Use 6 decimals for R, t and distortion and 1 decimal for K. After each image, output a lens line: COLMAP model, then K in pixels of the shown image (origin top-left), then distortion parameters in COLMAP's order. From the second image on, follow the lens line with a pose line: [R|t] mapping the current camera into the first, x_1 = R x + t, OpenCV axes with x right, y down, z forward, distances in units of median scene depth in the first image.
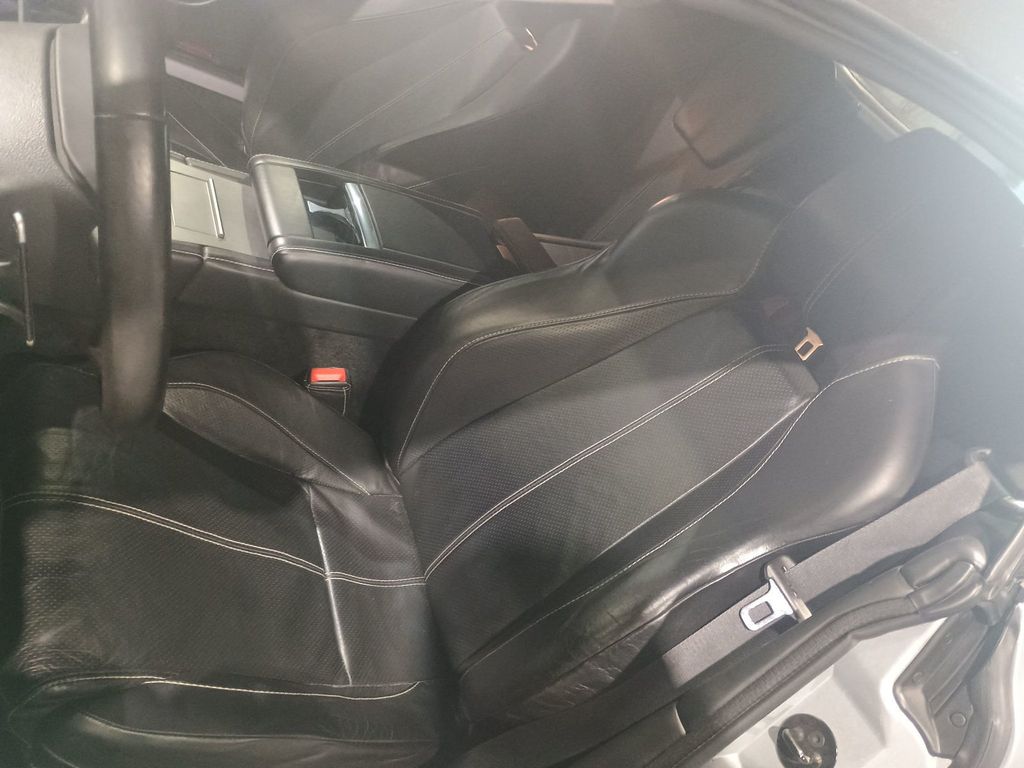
lens RADIAL K [[900.0, 0, 510.4], [0, 900.0, 361.2], [0, 0, 1]] dist [0.006789, -0.017740]
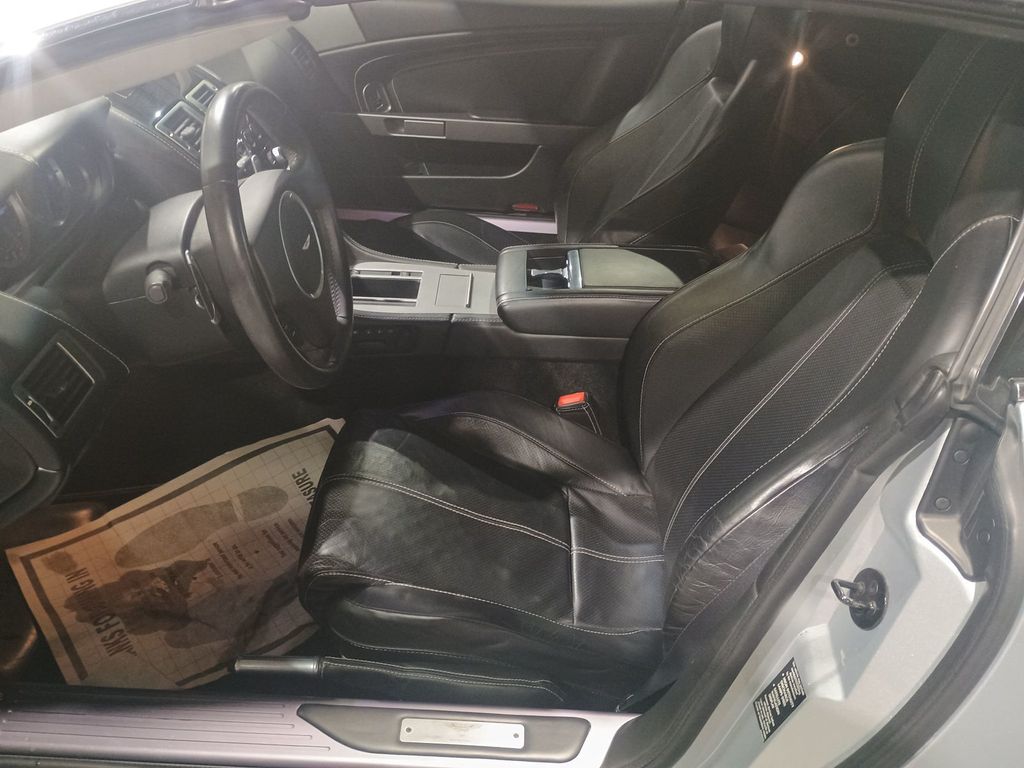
lens RADIAL K [[911.4, 0, 512.0], [0, 911.4, 384.0], [0, 0, 1]] dist [0.020708, -0.002774]
pose [[0.798418, -0.215173, -0.562342, 0.469874], [0.107342, 0.969869, -0.218704, 0.275763], [0.592458, 0.114255, 0.797458, -0.067627]]
